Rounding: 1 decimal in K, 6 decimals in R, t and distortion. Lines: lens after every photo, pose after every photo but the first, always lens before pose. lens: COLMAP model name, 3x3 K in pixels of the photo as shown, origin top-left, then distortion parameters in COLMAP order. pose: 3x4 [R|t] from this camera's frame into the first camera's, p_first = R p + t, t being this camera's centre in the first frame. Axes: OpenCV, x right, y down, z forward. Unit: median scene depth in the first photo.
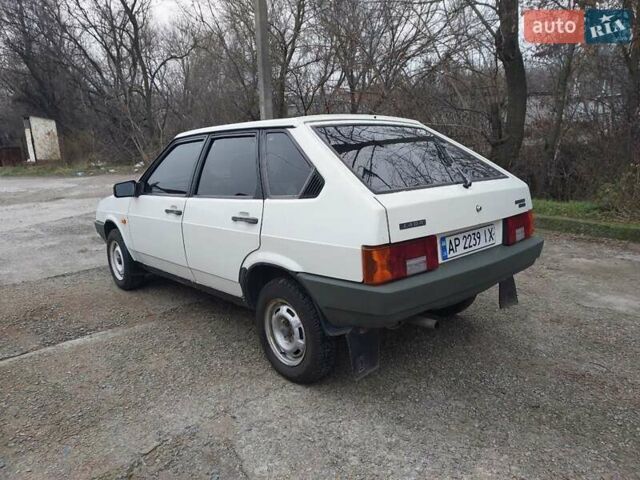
lens RADIAL K [[457.8, 0, 321.2], [0, 457.8, 244.5], [0, 0, 1]] dist [0.034497, -0.000995]
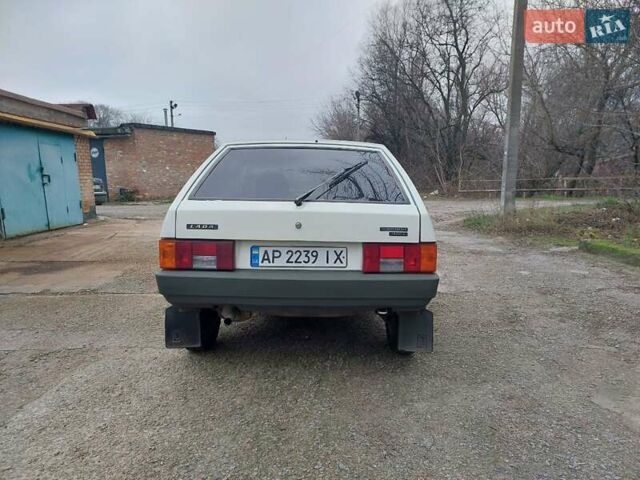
lens RADIAL K [[457.8, 0, 323.5], [0, 457.8, 236.9], [0, 0, 1]] dist [0.034497, -0.000995]
pose [[0.740670, 0.114931, -0.661966, 1.062643], [-0.172691, 0.984725, -0.022254, -0.039365], [0.649297, 0.130798, 0.749203, 0.263178]]
